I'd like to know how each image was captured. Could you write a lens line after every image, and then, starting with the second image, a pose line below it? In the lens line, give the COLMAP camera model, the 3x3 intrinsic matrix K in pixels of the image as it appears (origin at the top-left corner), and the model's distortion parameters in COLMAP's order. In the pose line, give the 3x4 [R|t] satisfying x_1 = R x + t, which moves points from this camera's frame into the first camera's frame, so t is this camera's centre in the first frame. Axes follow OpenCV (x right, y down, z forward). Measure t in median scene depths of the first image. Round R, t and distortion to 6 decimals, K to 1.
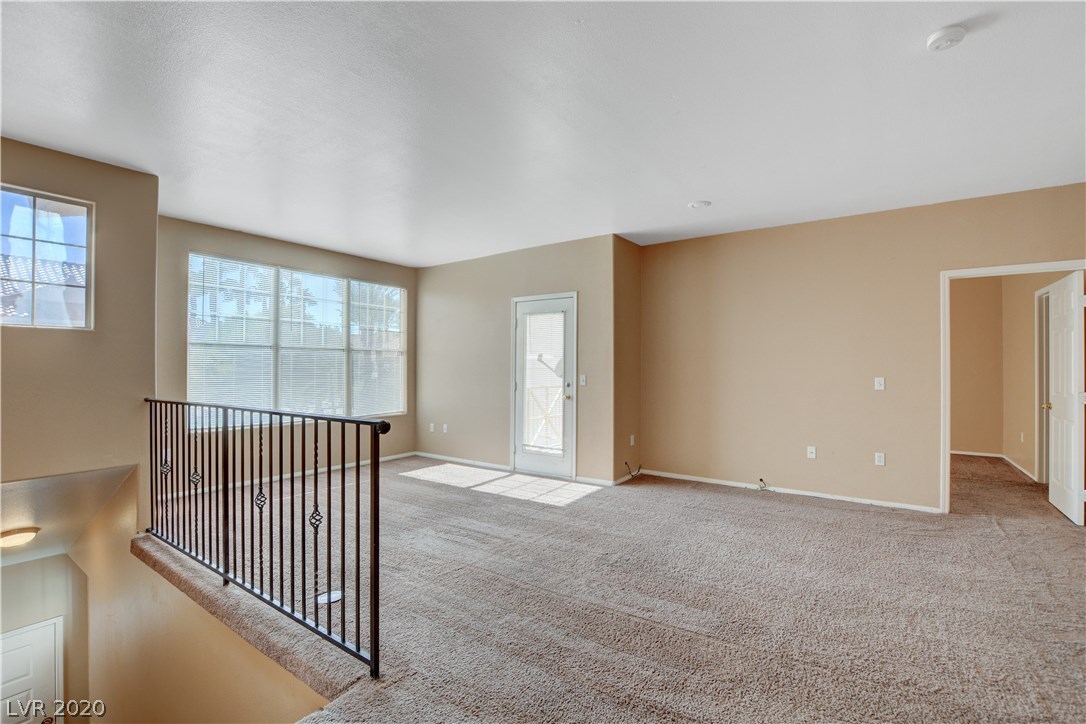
lens RADIAL K [[479.8, 0, 537.8], [0, 479.8, 363.8], [0, 0, 1]] dist [-0.018812, 0.000920]
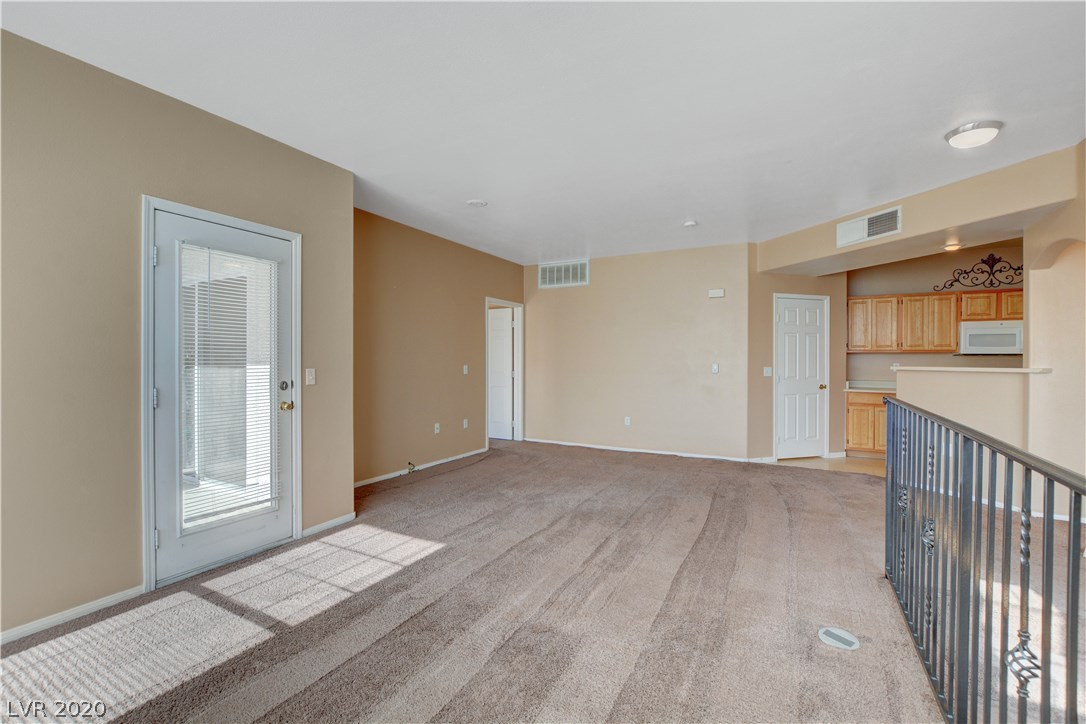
lens RADIAL K [[479.8, 0, 537.8], [0, 479.8, 363.8], [0, 0, 1]] dist [-0.018812, 0.000920]
pose [[-0.128394, -0.009990, 0.991673, -0.595481], [-0.012274, 0.999889, 0.008484, 0.008014], [-0.991647, -0.011083, -0.128502, 0.812020]]
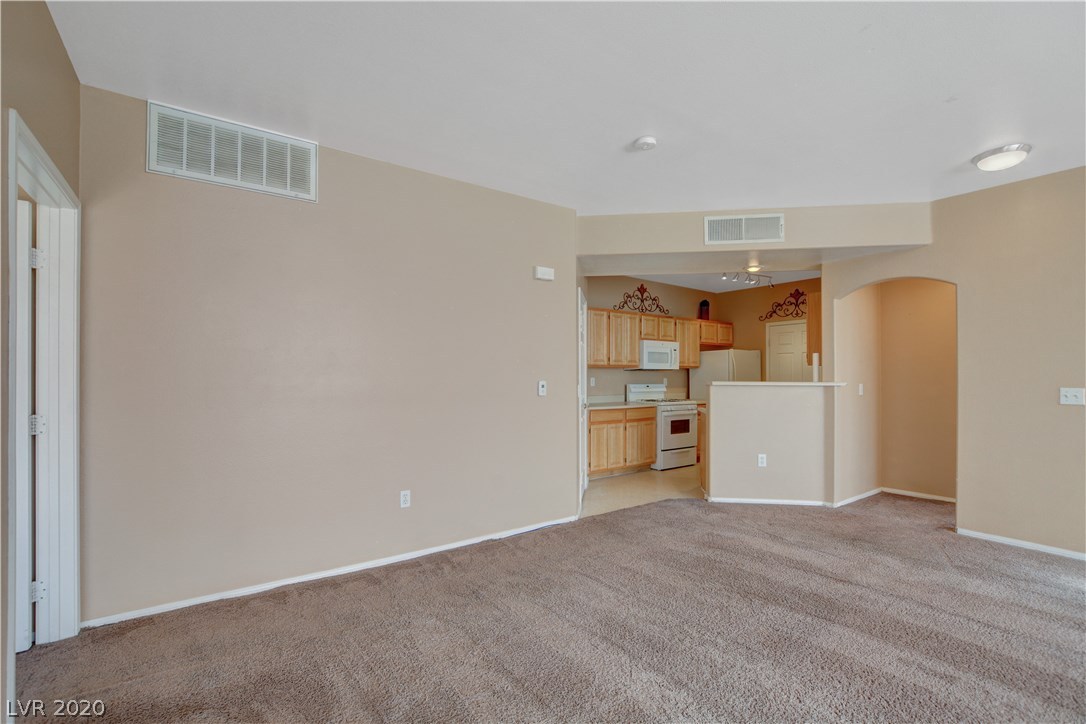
lens RADIAL K [[475.2, 0, 534.4], [0, 475.2, 372.0], [0, 0, 1]] dist [-0.024104, 0.000527]
pose [[-0.948860, -0.000265, 0.315699, 0.285083], [-0.004872, 0.999893, -0.013805, 0.008338], [-0.315661, -0.014637, -0.948759, 0.952927]]
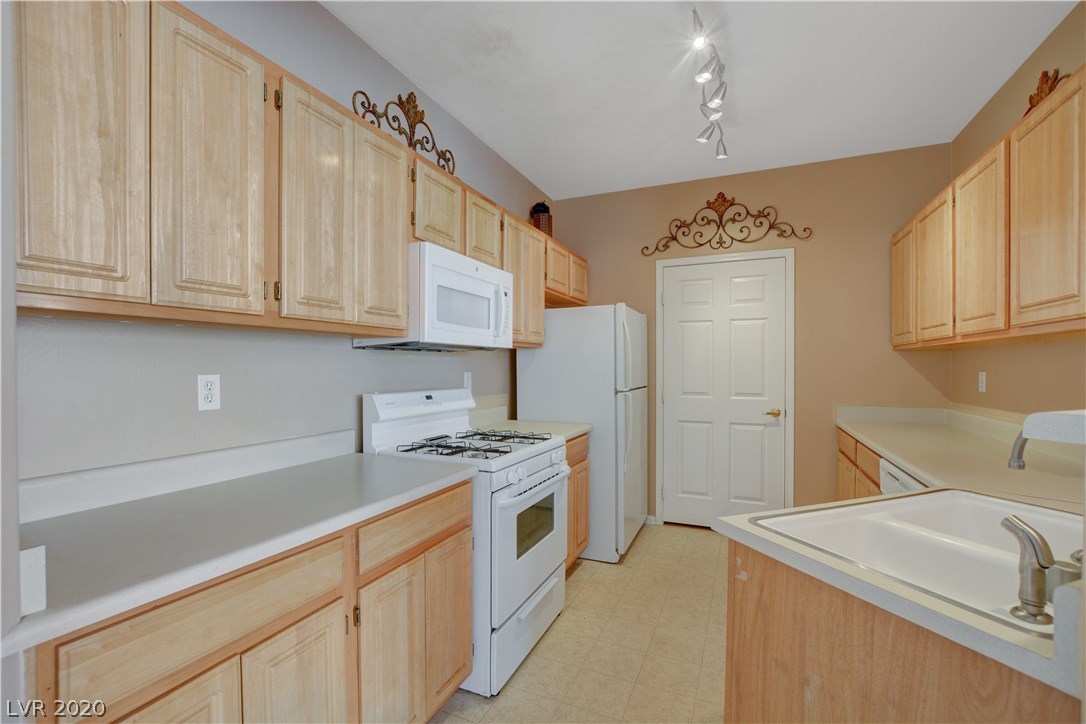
lens RADIAL K [[475.2, 0, 534.4], [0, 475.2, 372.0], [0, 0, 1]] dist [-0.024104, 0.000527]
pose [[-0.978545, 0.000574, -0.206033, 0.401340], [-0.000469, 0.999987, 0.005015, 0.002076], [0.206033, 0.005004, -0.978532, 0.024440]]
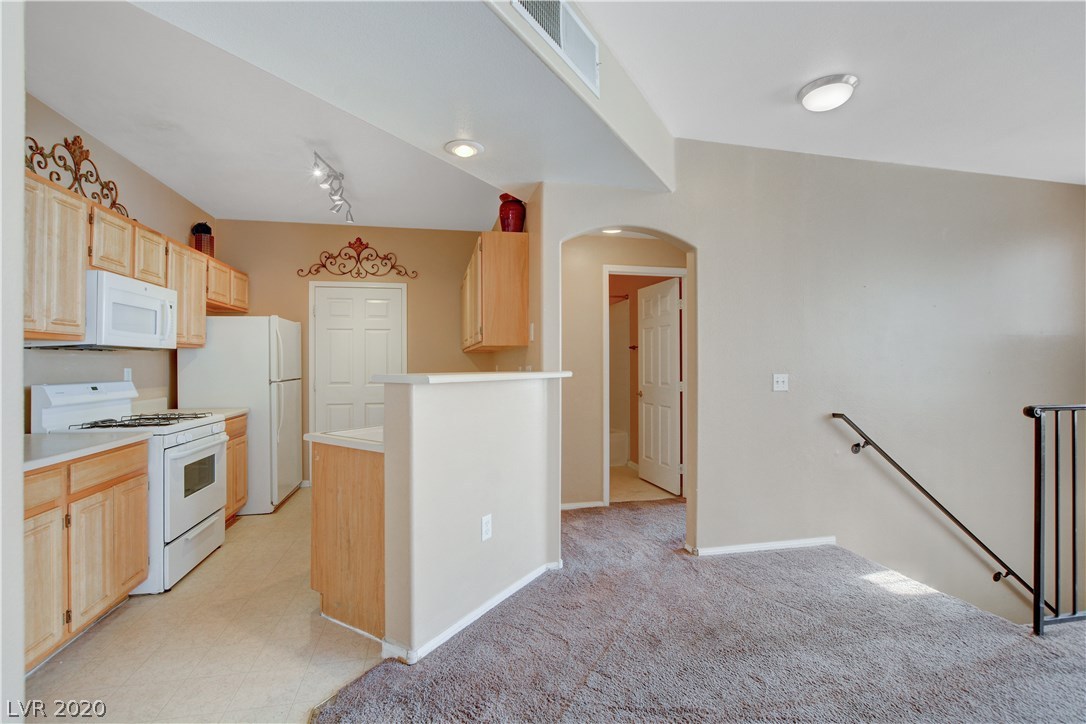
lens RADIAL K [[479.1, 0, 532.3], [0, 479.1, 358.9], [0, 0, 1]] dist [-0.017424, 0.000809]
pose [[-0.670190, -0.006660, -0.742160, 0.473419], [0.006258, 0.999873, -0.014624, 0.005391], [0.742163, -0.014445, -0.670063, 0.311196]]
